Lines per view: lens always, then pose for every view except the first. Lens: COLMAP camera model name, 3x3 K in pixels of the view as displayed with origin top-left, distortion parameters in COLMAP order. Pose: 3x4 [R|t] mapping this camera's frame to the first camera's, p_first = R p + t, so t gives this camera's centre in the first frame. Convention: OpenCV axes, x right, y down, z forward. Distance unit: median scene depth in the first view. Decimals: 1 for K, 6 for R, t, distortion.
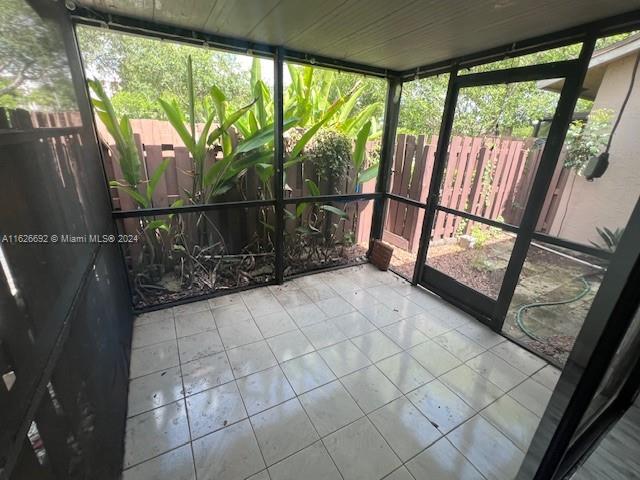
lens RADIAL K [[290.7, 0, 320.0], [0, 290.7, 240.0], [0, 0, 1]] dist [0.001315, 0.000343]
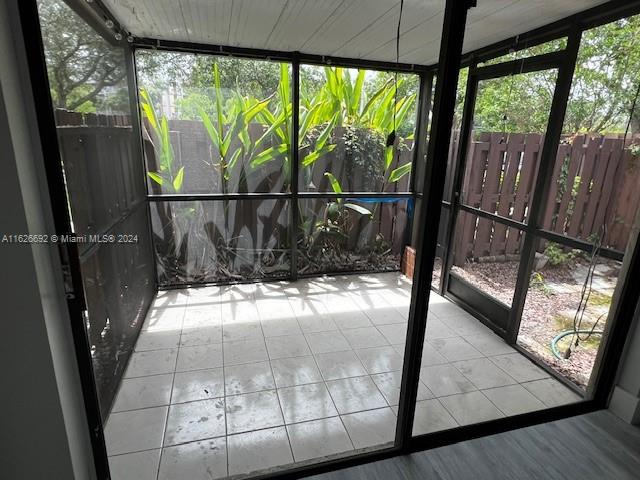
lens RADIAL K [[373.8, 0, 320.0], [0, 373.8, 240.0], [0, 0, 1]] dist [-0.002016, -0.000449]
pose [[0.970981, 0.057452, -0.232152, 0.286050], [-0.076392, 0.994370, -0.073428, 0.126292], [0.226626, 0.089032, 0.969904, -0.259273]]
